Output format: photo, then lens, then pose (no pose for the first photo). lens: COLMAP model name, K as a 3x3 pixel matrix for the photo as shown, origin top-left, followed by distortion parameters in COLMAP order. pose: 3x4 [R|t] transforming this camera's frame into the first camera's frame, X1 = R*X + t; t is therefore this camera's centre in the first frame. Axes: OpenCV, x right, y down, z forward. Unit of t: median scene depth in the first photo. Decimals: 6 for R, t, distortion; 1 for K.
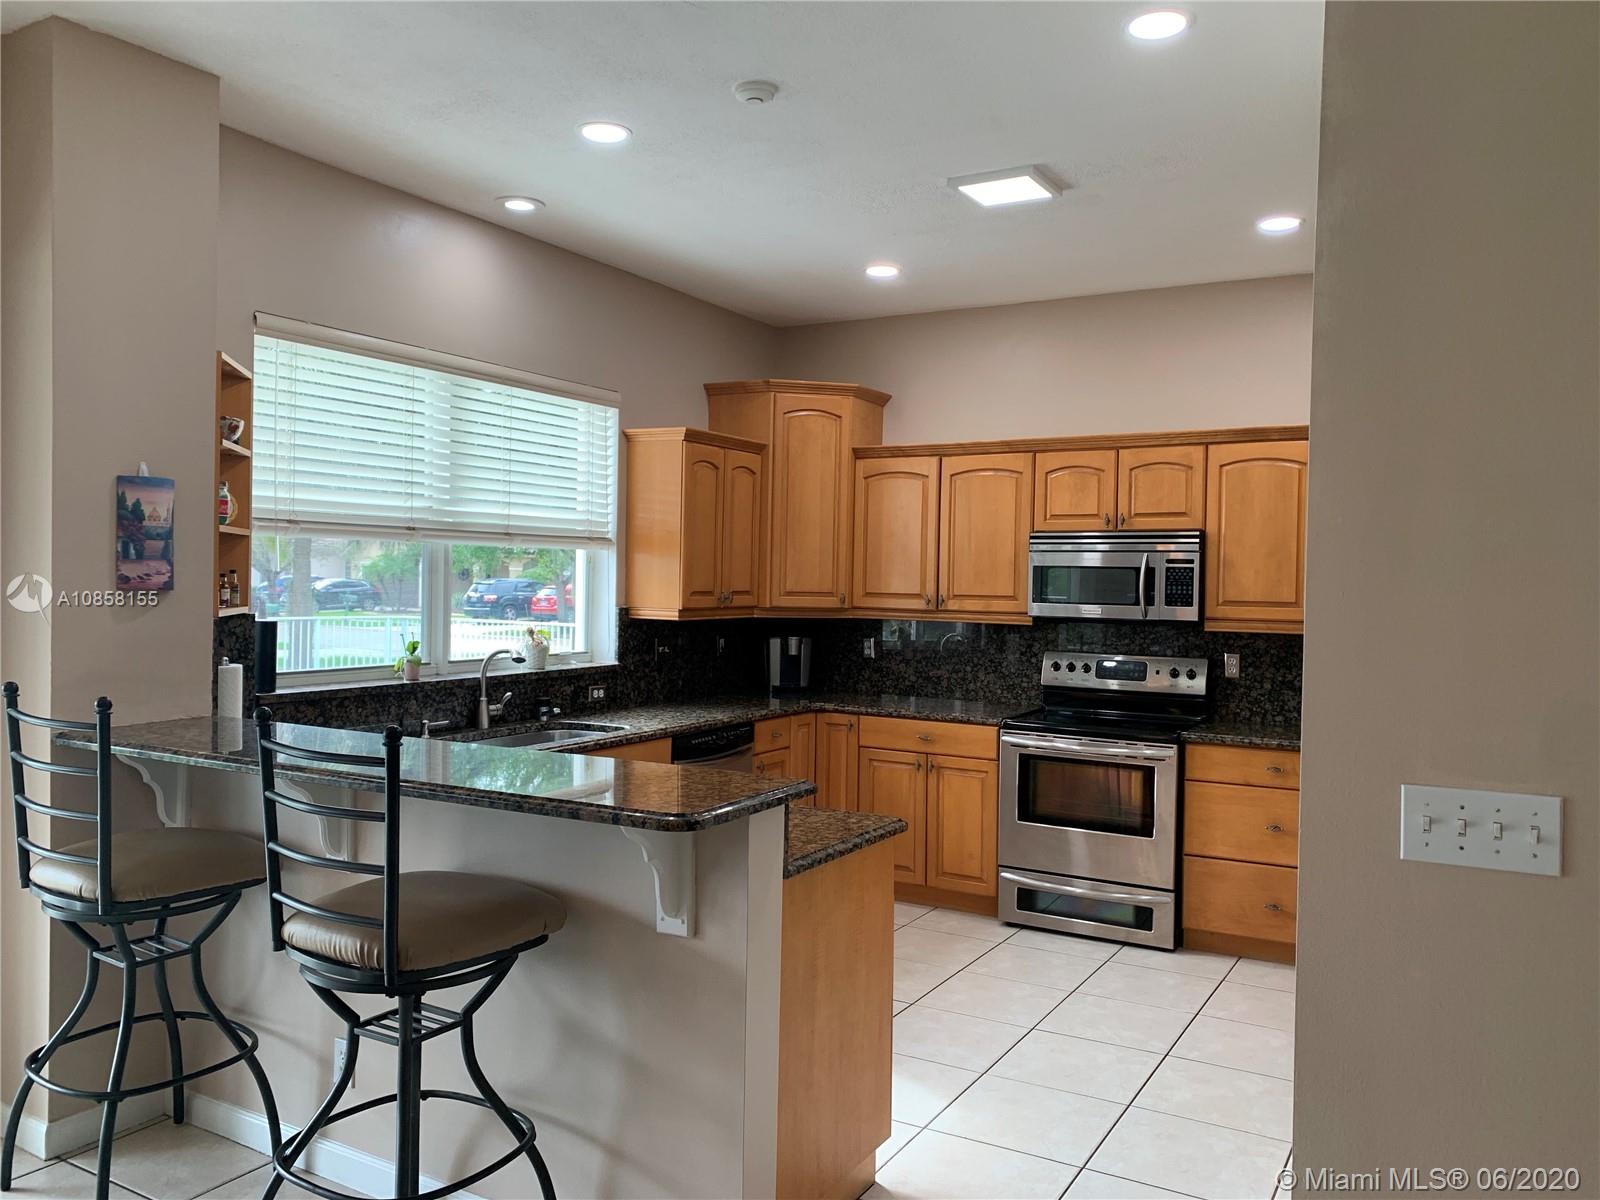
lens RADIAL K [[1235.5, 0, 758.9], [0, 1235.5, 589.8], [0, 0, 1]] dist [0.047187, -0.043920]
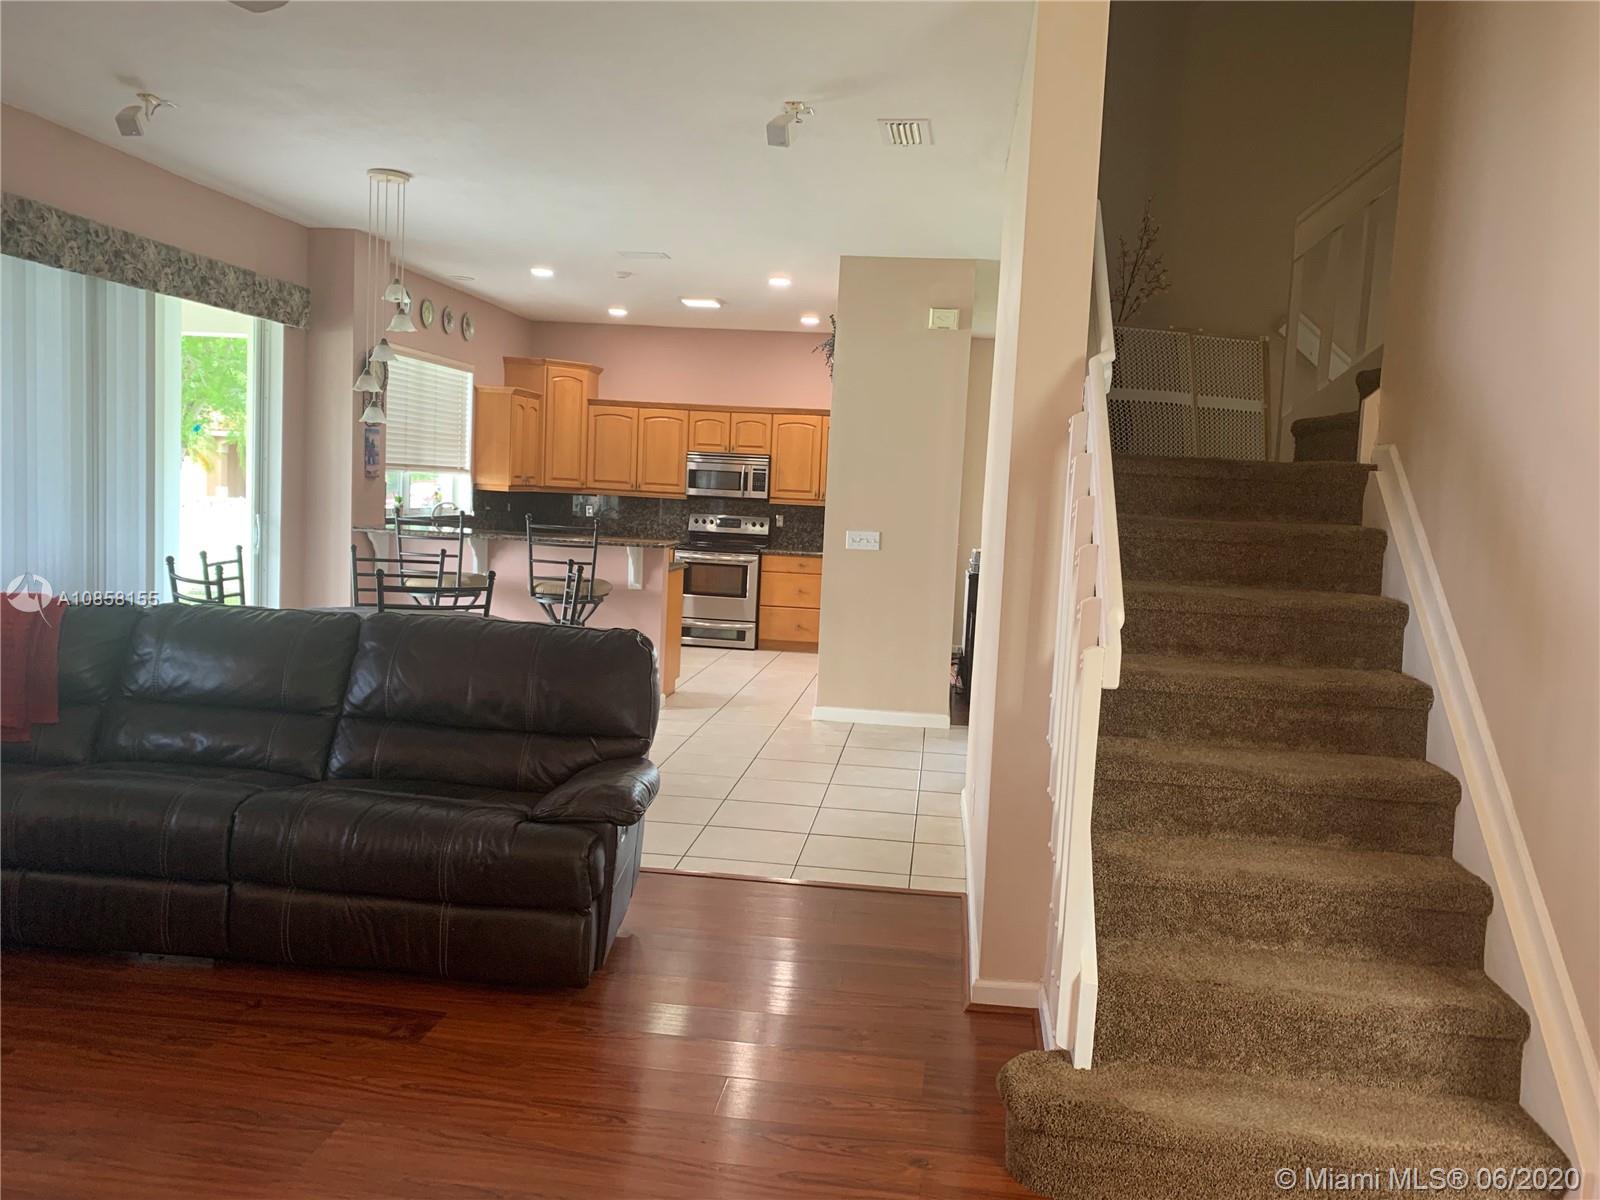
lens RADIAL K [[1235.5, 0, 809.6], [0, 1235.5, 595.7], [0, 0, 1]] dist [0.047187, -0.043920]
pose [[0.906991, -0.007932, 0.421076, -0.445421], [-0.030146, 0.996035, 0.083696, 0.011214], [-0.420070, -0.088605, 0.903156, -0.898385]]
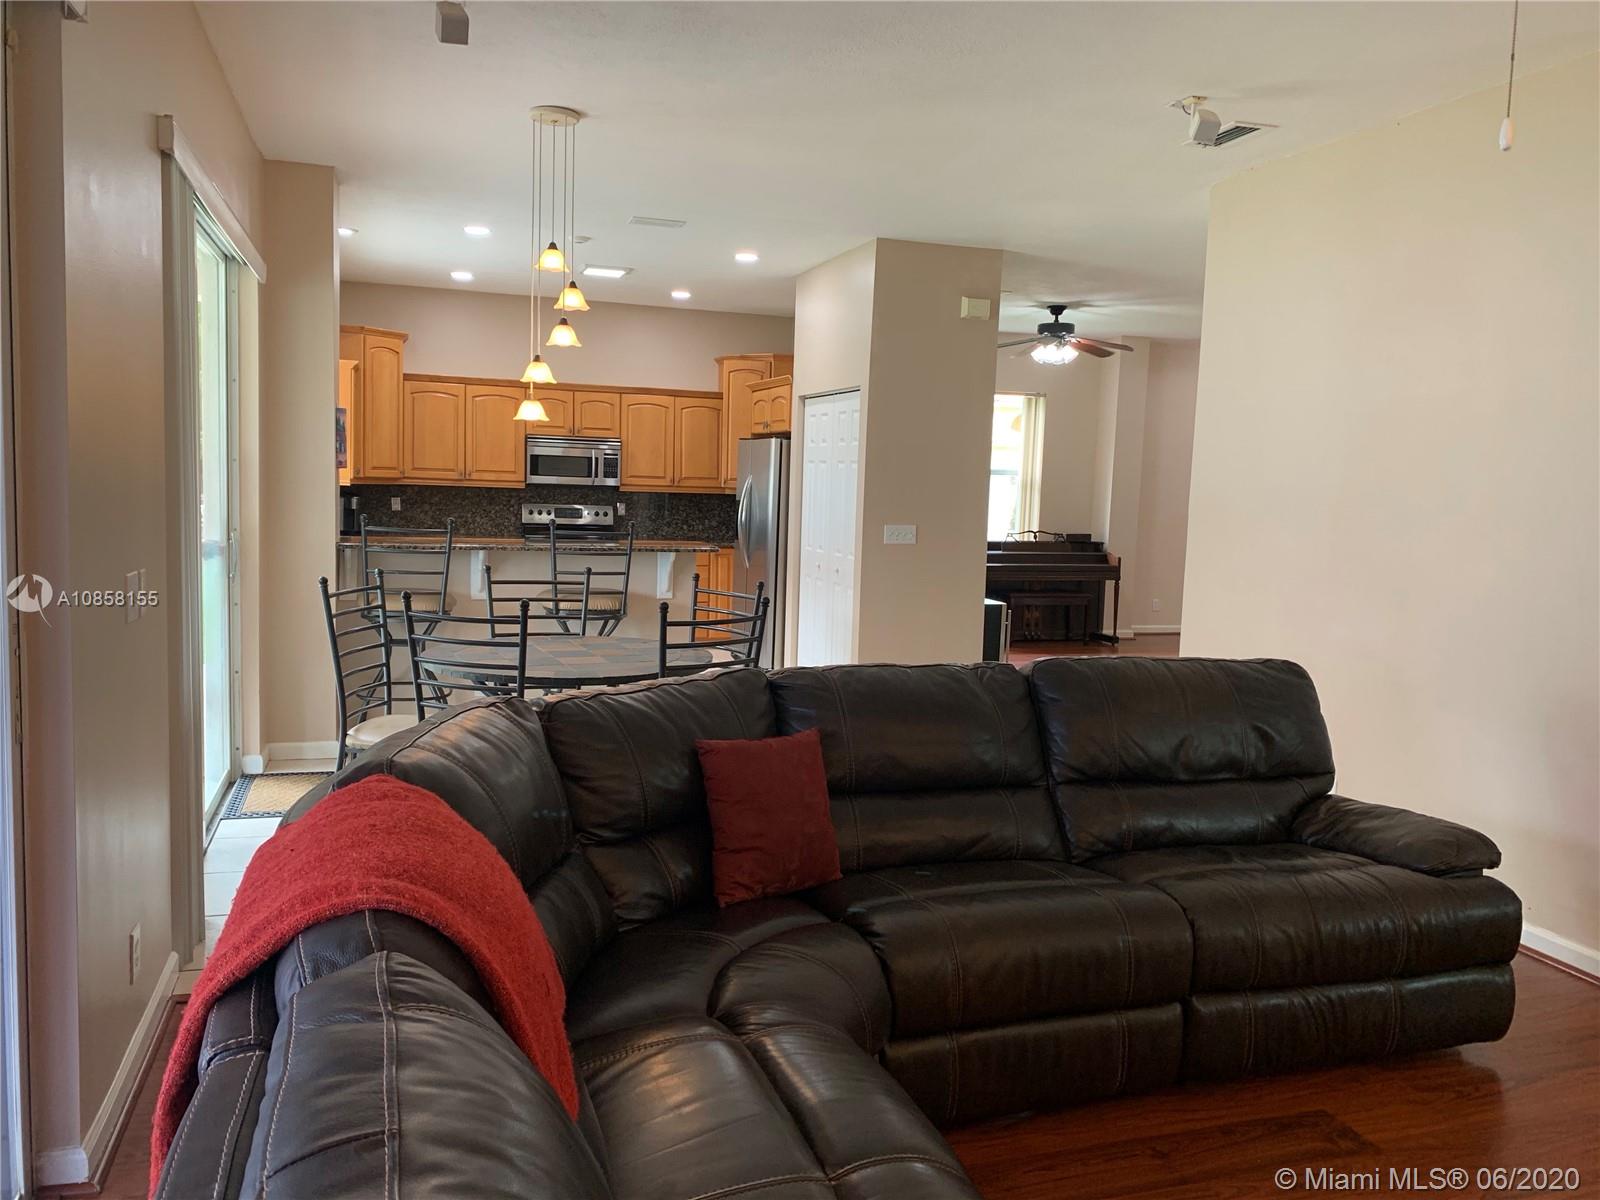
lens RADIAL K [[1235.5, 0, 789.6], [0, 1235.5, 603.0], [0, 0, 1]] dist [0.047187, -0.043920]
pose [[0.651139, -0.070274, 0.755698, -0.910541], [-0.015945, 0.994218, 0.106193, -0.002286], [-0.758791, -0.081196, 0.646253, -0.450594]]
